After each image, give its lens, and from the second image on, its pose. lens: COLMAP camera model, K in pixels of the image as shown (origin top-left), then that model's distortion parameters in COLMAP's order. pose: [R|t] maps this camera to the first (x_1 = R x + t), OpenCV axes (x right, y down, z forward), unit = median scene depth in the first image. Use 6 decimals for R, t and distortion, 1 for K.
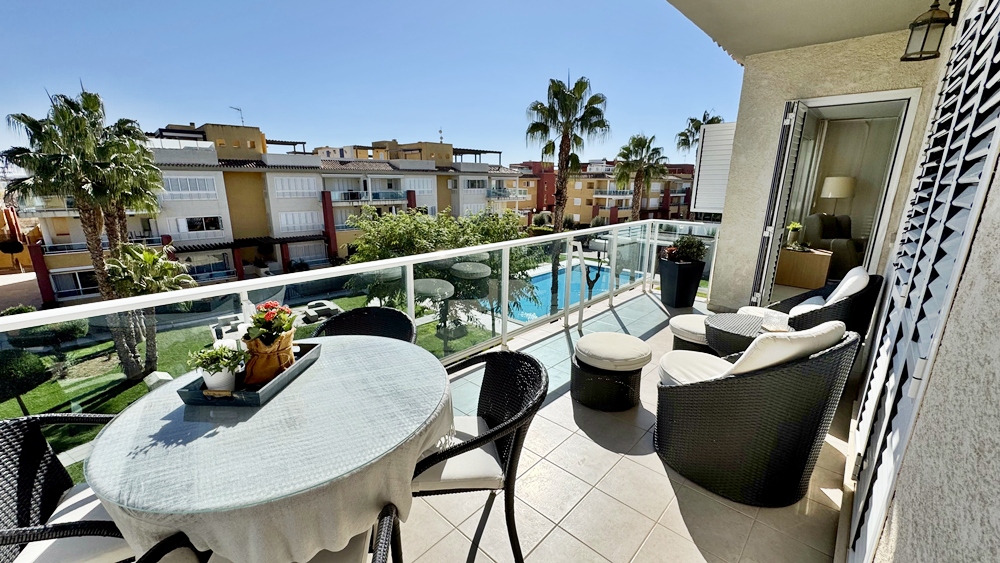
lens RADIAL K [[400.8, 0, 500.0], [0, 400.8, 281.5], [0, 0, 1]] dist [-0.002679, 0.000358]
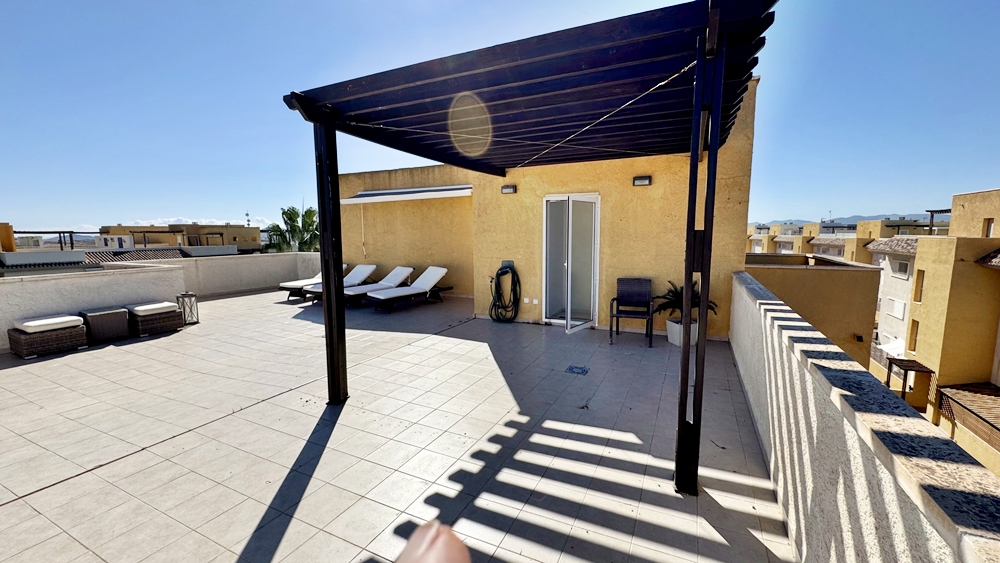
lens RADIAL K [[400.8, 0, 500.0], [0, 400.8, 281.5], [0, 0, 1]] dist [-0.002679, 0.000358]
pose [[0.954816, -0.053270, 0.292383, 0.210018], [0.088887, 0.989959, -0.109910, -0.048066], [-0.283592, 0.130933, 0.949964, -0.169740]]
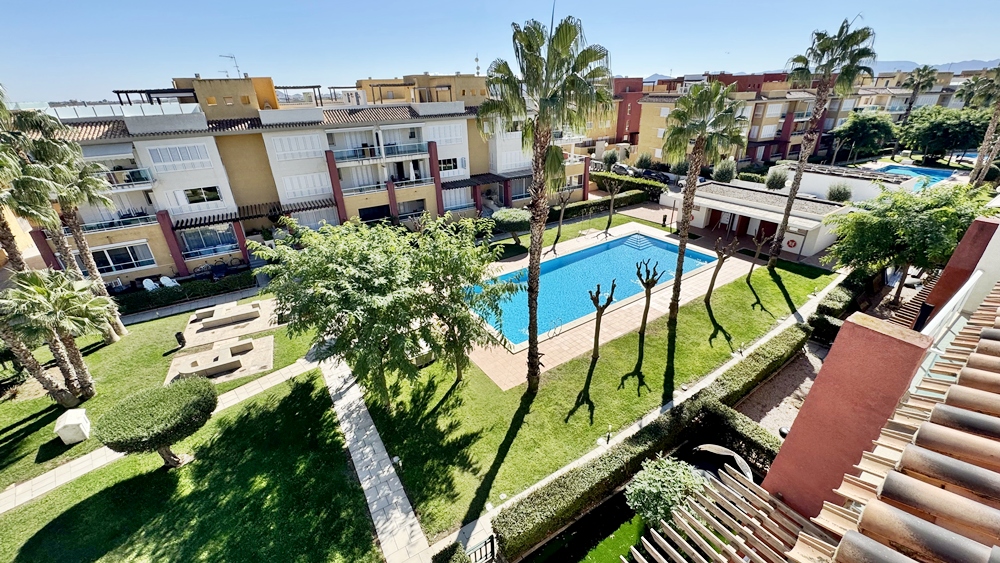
lens RADIAL K [[400.8, 0, 500.0], [0, 400.8, 281.5], [0, 0, 1]] dist [-0.002679, 0.000358]
pose [[0.973722, 0.068281, -0.217264, 0.141459], [-0.022224, 0.977932, 0.207737, -0.133335], [0.226654, -0.197450, 0.953751, 0.182212]]
